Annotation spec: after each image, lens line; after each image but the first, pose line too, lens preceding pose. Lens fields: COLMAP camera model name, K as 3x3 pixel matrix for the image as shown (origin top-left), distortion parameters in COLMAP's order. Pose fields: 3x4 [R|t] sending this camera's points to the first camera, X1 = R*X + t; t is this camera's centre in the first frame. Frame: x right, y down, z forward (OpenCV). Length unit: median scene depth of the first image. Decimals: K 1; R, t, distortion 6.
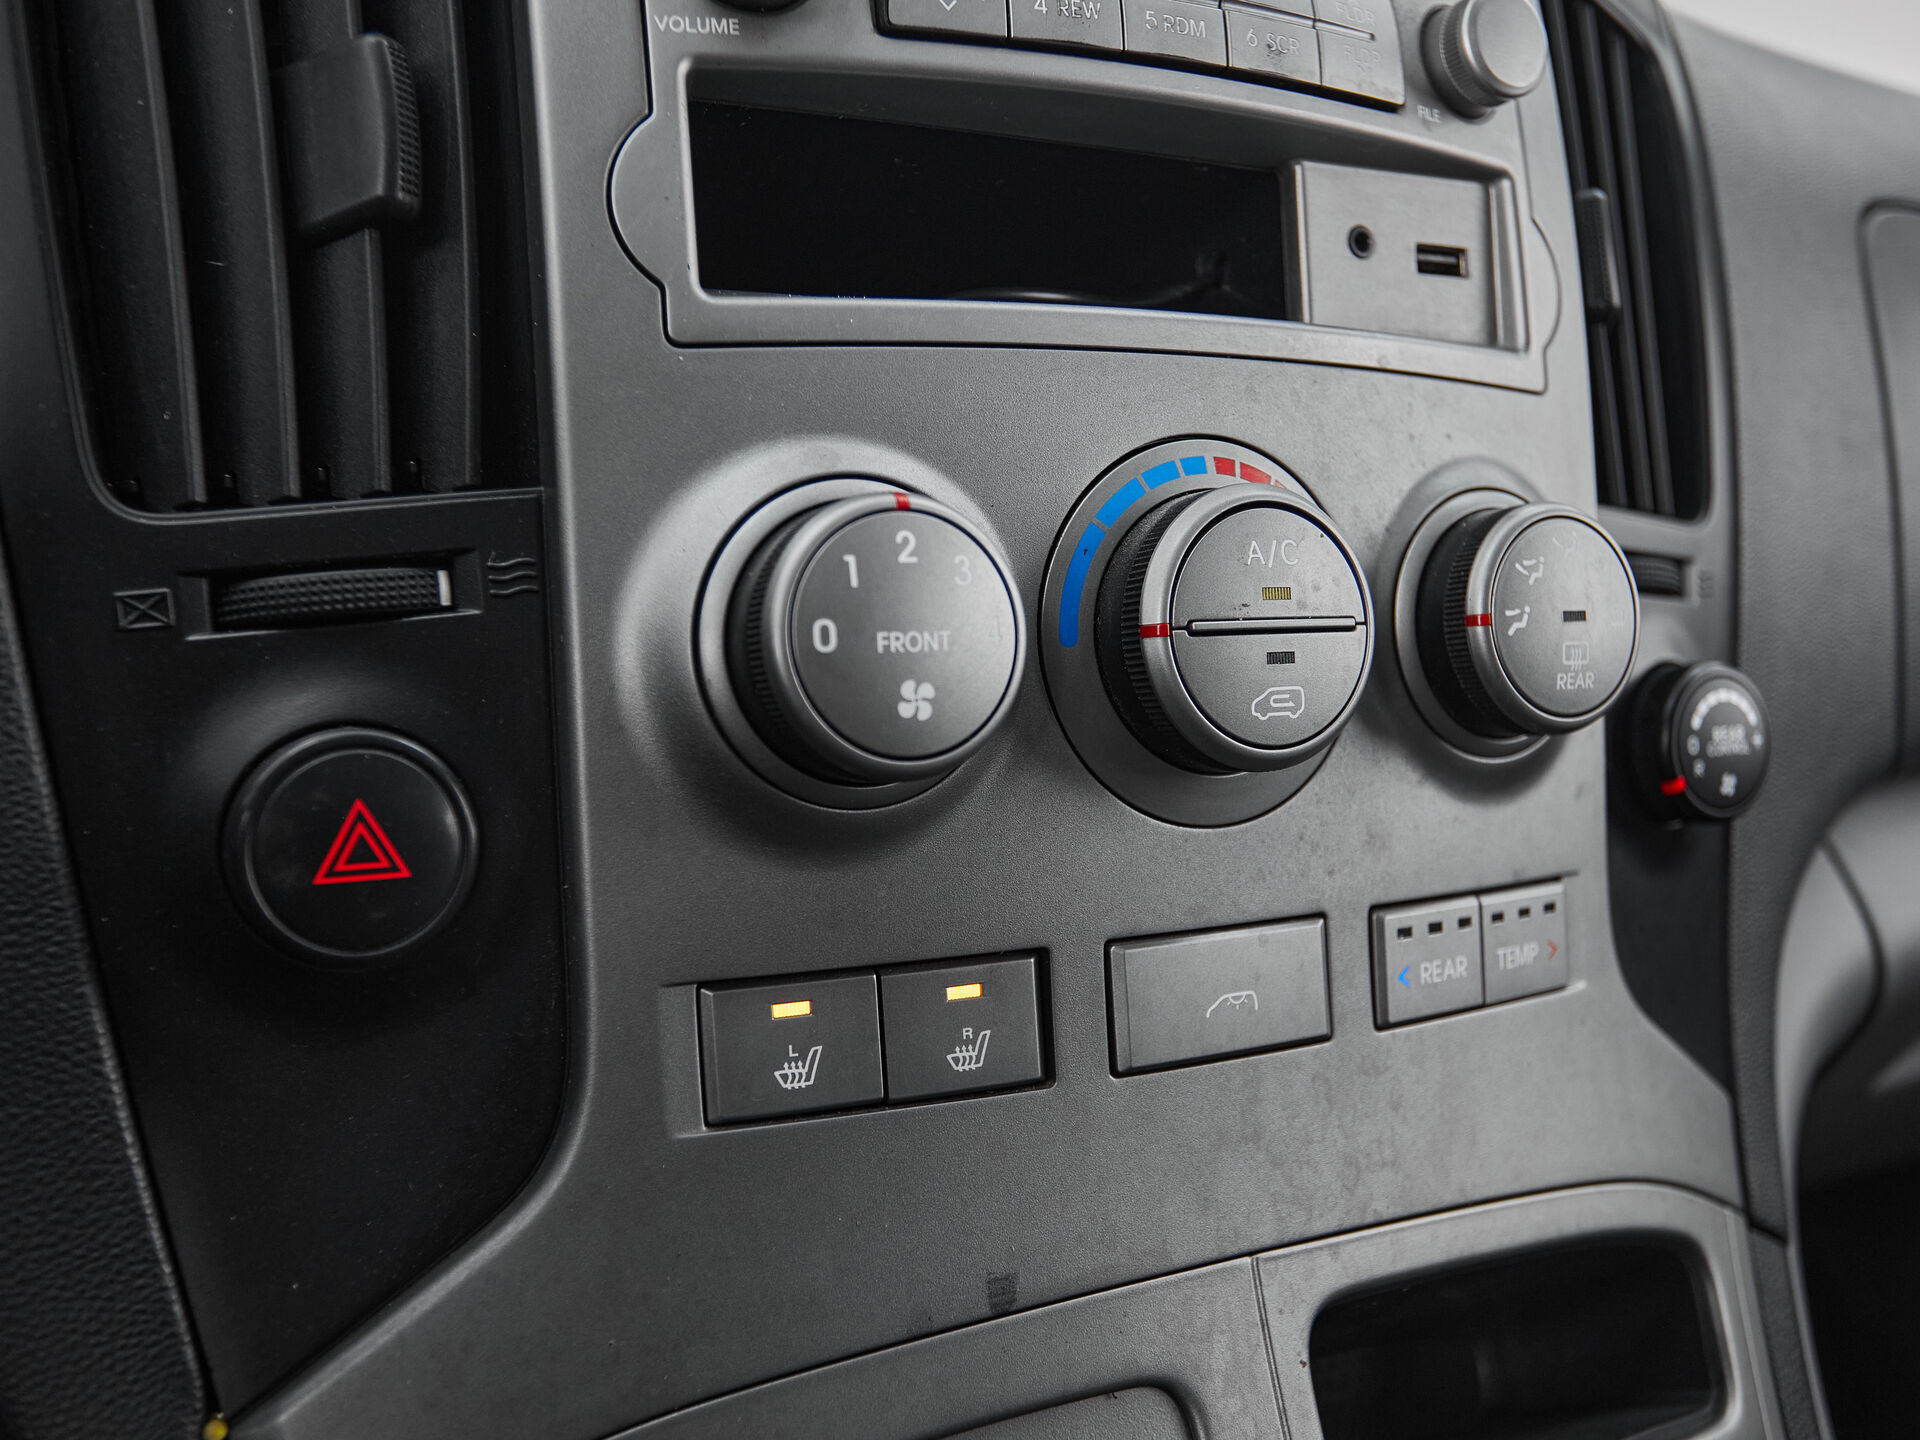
lens RADIAL K [[1731.4, 0, 960.0], [0, 1731.4, 720.0], [0, 0, 1]] dist [-0.055146, 0.001583]
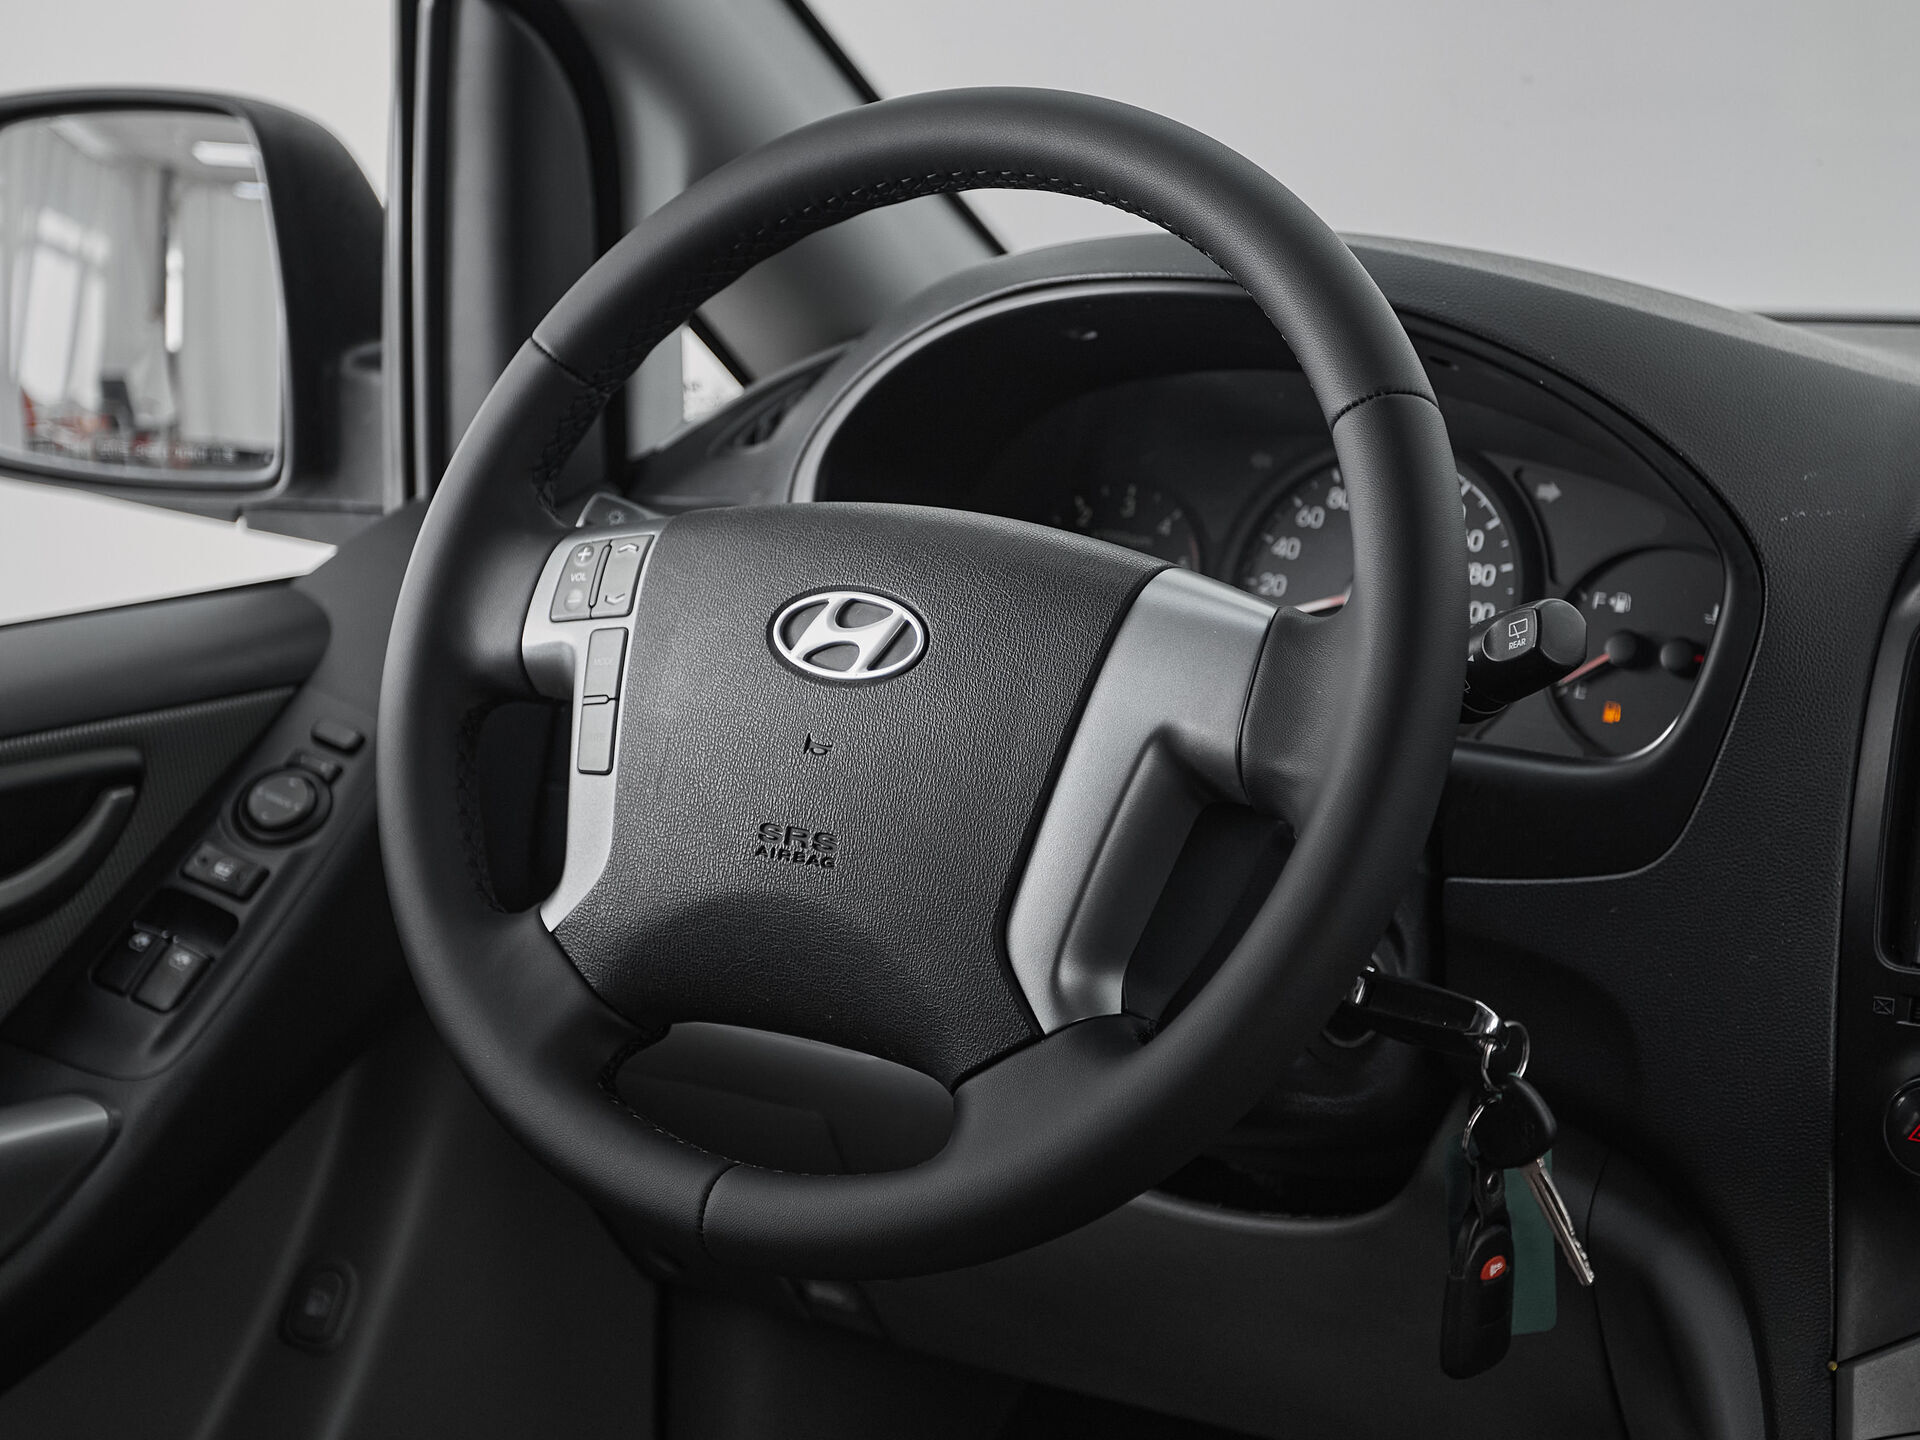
lens RADIAL K [[3001.4, 0, 960.0], [0, 3001.4, 720.0], [0, 0, 1]] dist [0.051871, 0.106451]
pose [[0.487790, 0.119998, -0.864674, 2.111705], [-0.194513, 0.980546, 0.026348, -0.272987], [0.851015, 0.155338, 0.501641, -1.906220]]
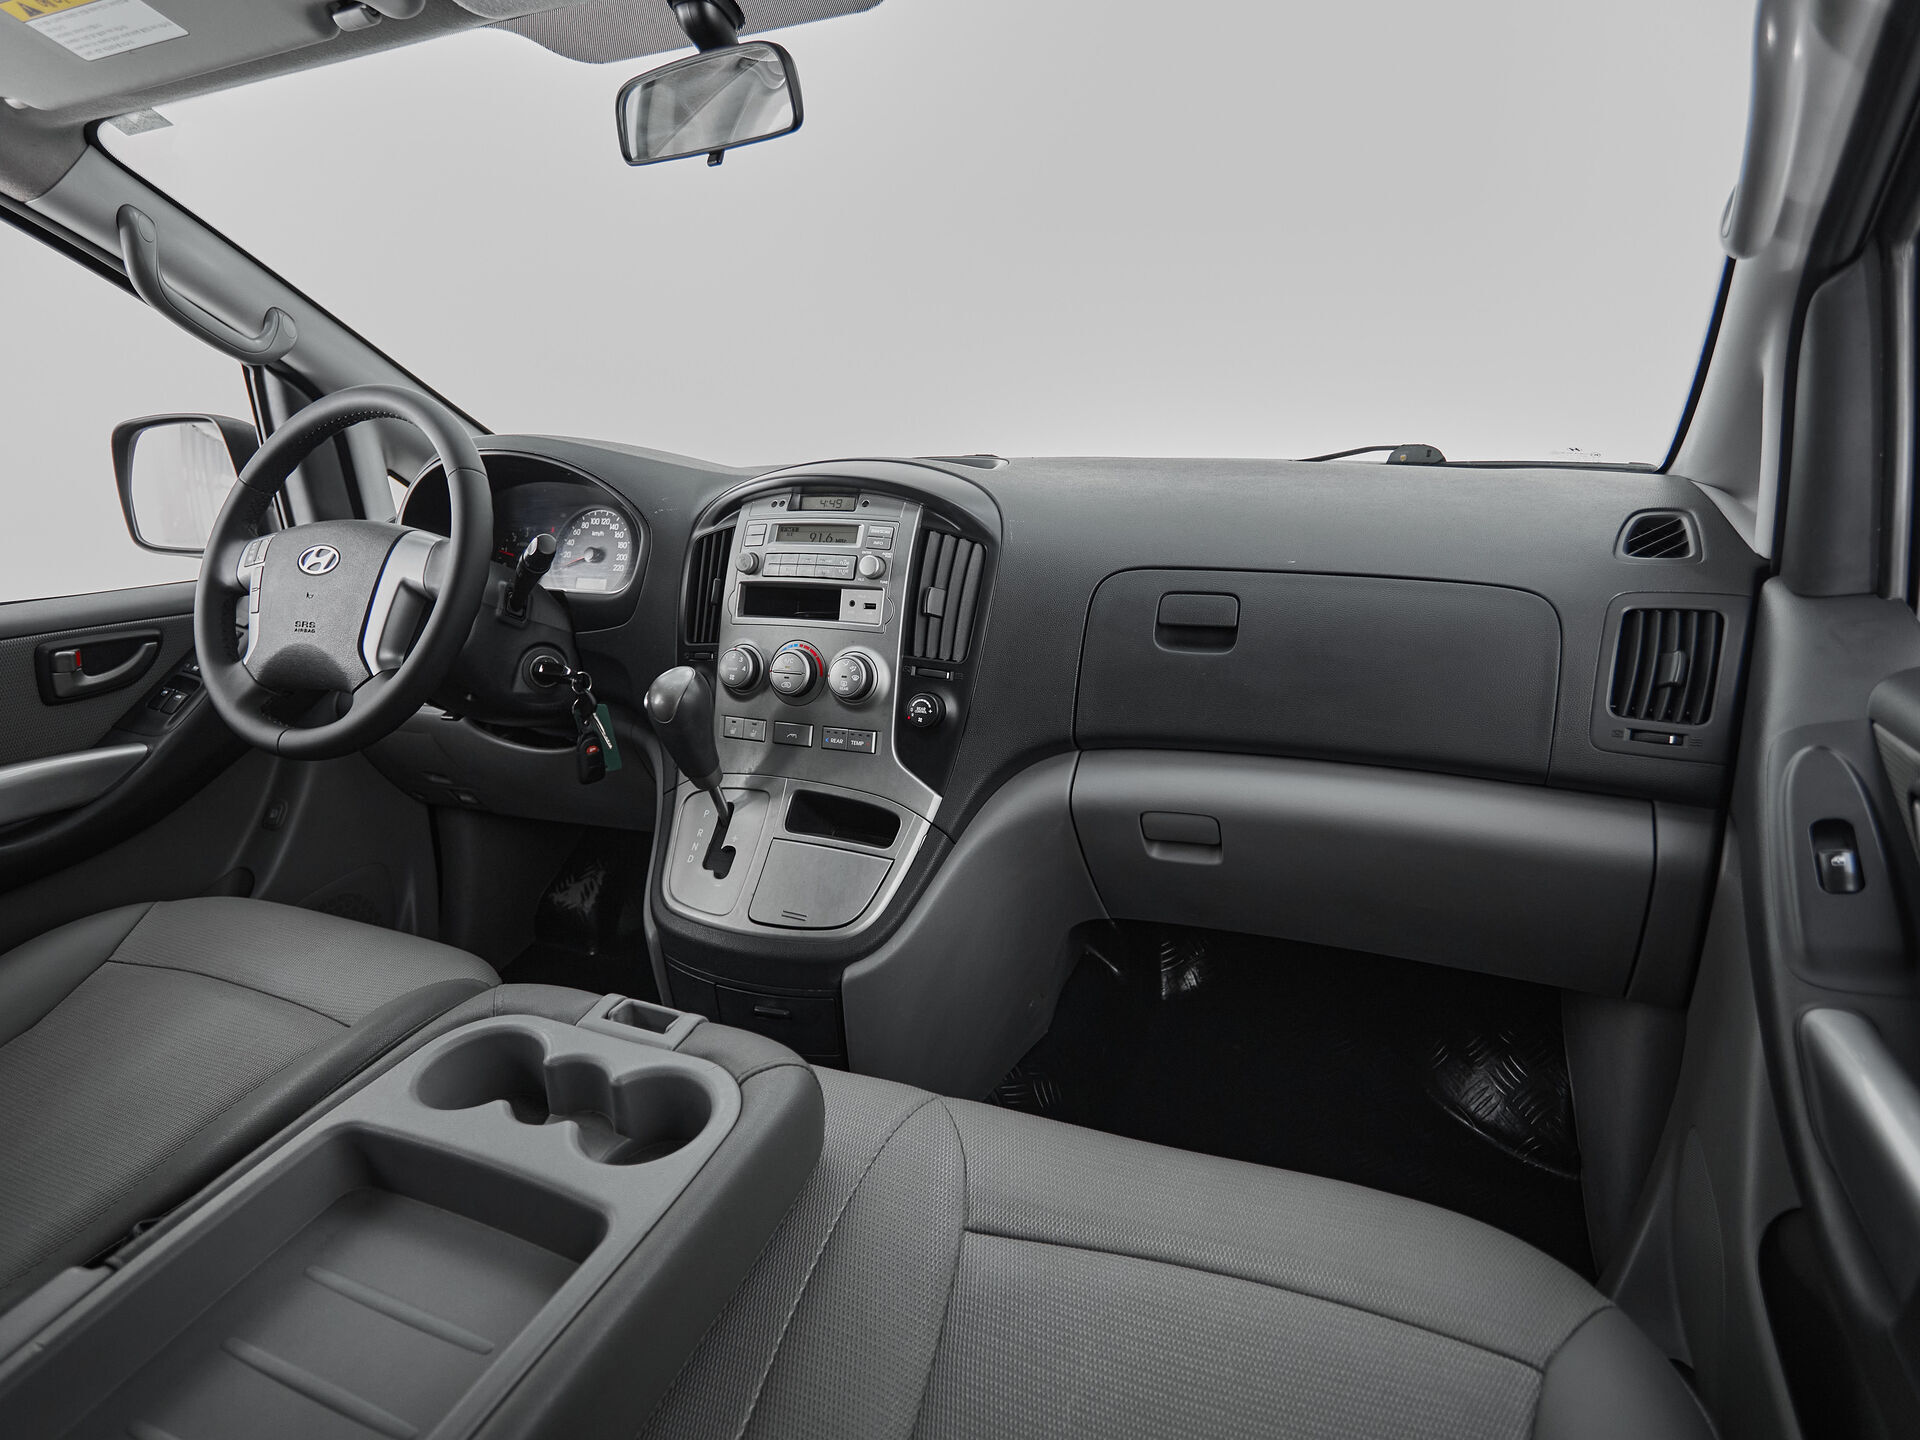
lens RADIAL K [[1037.4, 0, 960.0], [0, 1037.4, 720.0], [0, 0, 1]] dist [-0.002219, -0.000261]
pose [[0.624876, 0.120475, -0.771373, 3.463436], [-0.120280, 0.991082, 0.057353, -0.173609], [0.771403, 0.056942, 0.633794, -0.868702]]
